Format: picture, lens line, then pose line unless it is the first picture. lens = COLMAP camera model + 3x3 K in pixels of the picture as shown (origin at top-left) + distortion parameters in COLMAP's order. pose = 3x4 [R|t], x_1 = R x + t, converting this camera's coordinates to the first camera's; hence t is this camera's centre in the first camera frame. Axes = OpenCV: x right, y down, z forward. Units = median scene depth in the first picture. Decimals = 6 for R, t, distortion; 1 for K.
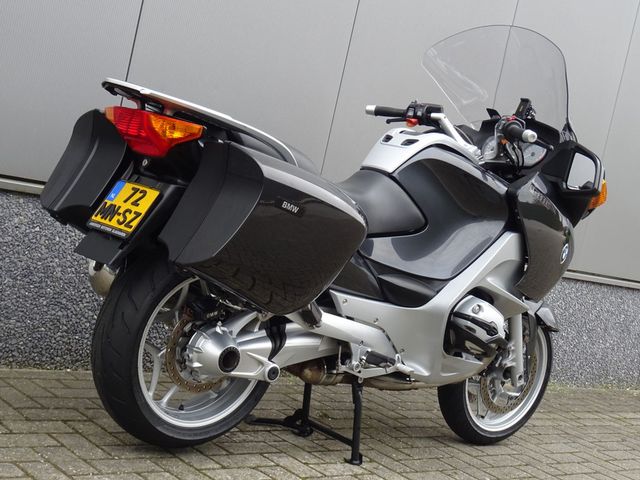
lens RADIAL K [[1086.8, 0, 319.8], [0, 1086.8, 239.9], [0, 0, 1]] dist [0.001873, 0.000000]
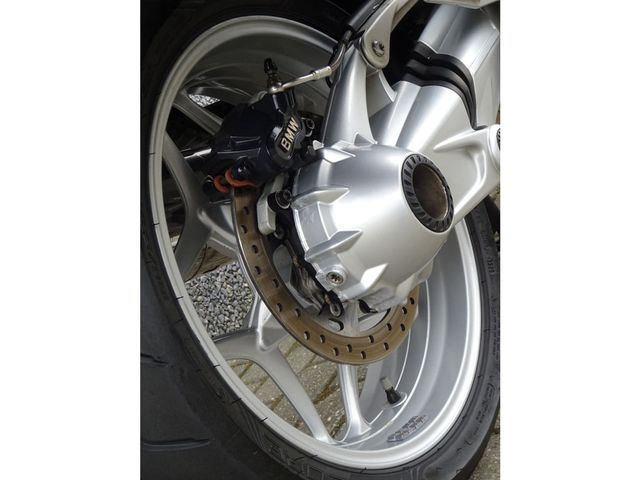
lens RADIAL K [[1186.3, 0, 320.2], [0, 1186.3, 239.9], [0, 0, 1]] dist [-0.049613, 0.000000]
pose [[0.694024, -0.719338, 0.029725, -0.122632], [0.709471, 0.690356, 0.141632, 0.045870], [-0.122402, -0.077207, 0.989473, 0.635770]]
